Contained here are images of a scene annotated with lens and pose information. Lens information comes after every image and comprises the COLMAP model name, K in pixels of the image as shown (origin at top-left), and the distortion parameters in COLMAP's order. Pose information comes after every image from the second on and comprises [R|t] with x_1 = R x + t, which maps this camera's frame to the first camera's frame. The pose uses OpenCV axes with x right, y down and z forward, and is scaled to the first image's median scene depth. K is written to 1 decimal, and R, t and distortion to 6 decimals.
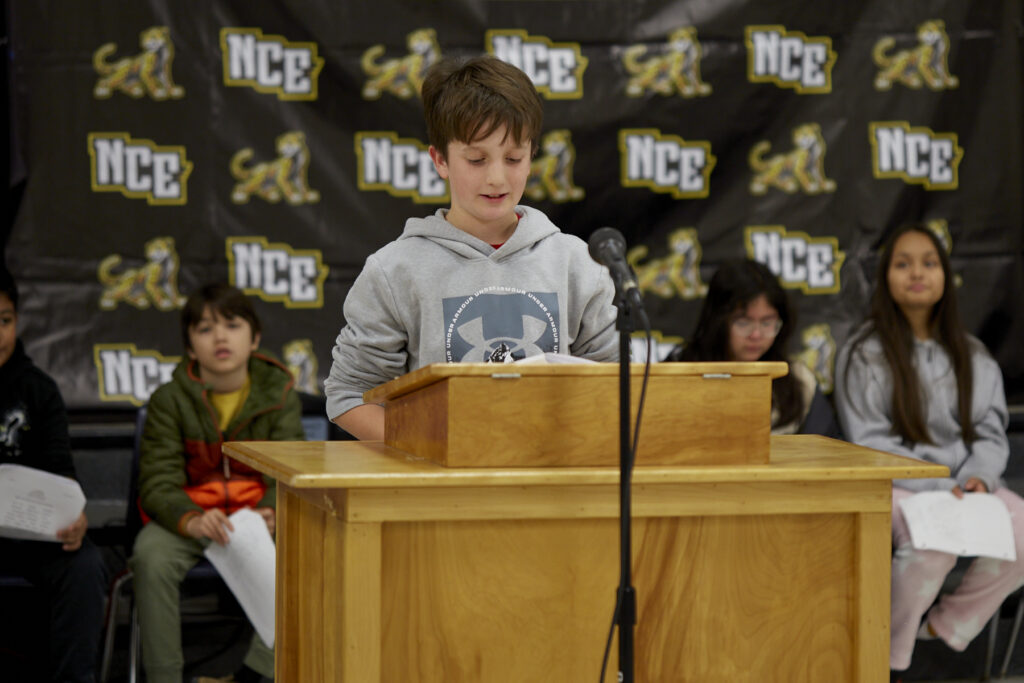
lens RADIAL K [[3137.6, 0, 570.8], [0, 3137.6, 328.0], [0, 0, 1]] dist [-0.112311, 0.000000]
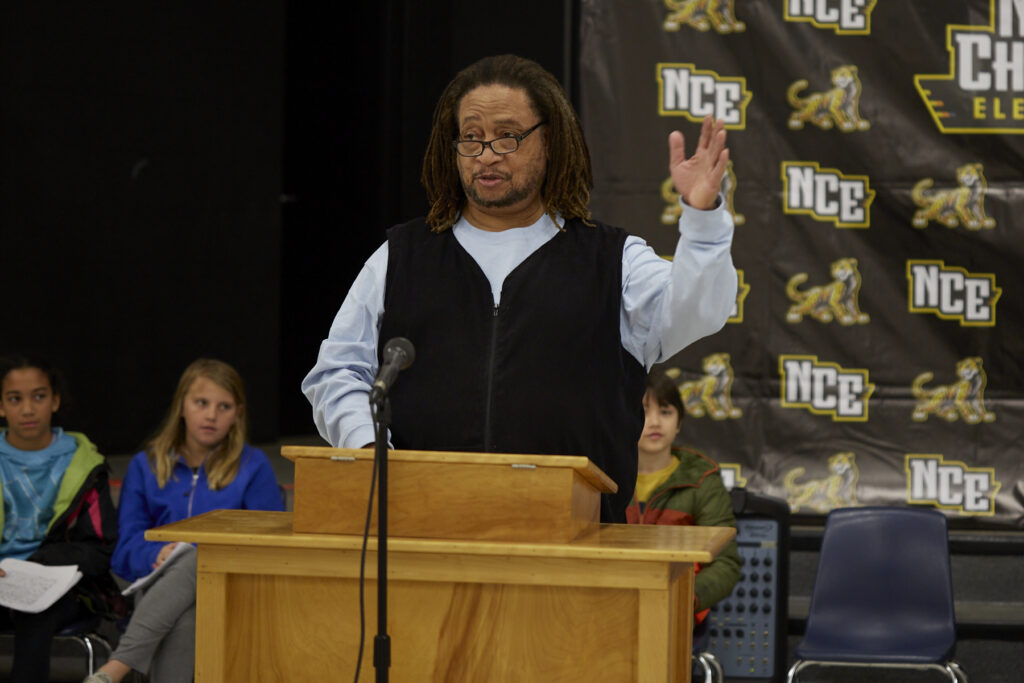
lens RADIAL K [[3137.6, 0, 517.6], [0, 3137.6, 339.2], [0, 0, 1]] dist [-0.112311, 0.000000]
pose [[0.937587, 0.023294, -0.346970, 0.186458], [-0.035758, 0.998923, -0.029565, 0.001019], [0.345907, 0.040127, 0.937410, -0.044885]]
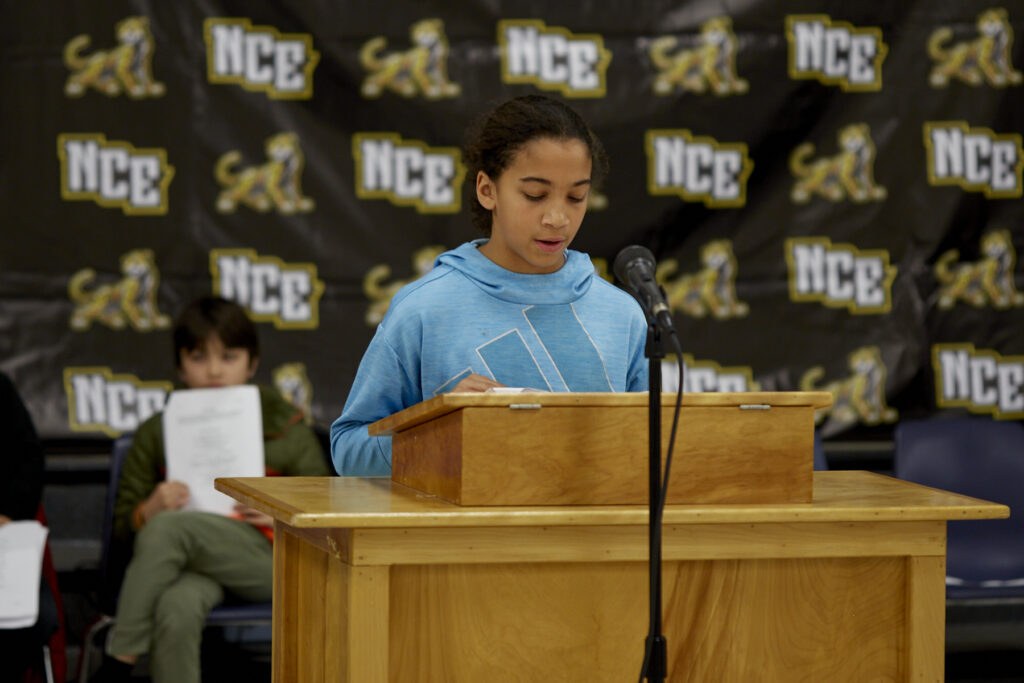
lens RADIAL K [[3509.8, 0, 515.0], [0, 3509.8, 379.1], [0, 0, 1]] dist [-0.116959, 0.000000]
pose [[0.999774, 0.001282, -0.021239, -0.000729], [-0.001097, 0.999961, 0.008740, -0.000655], [0.021250, -0.008714, 0.999736, -0.010290]]
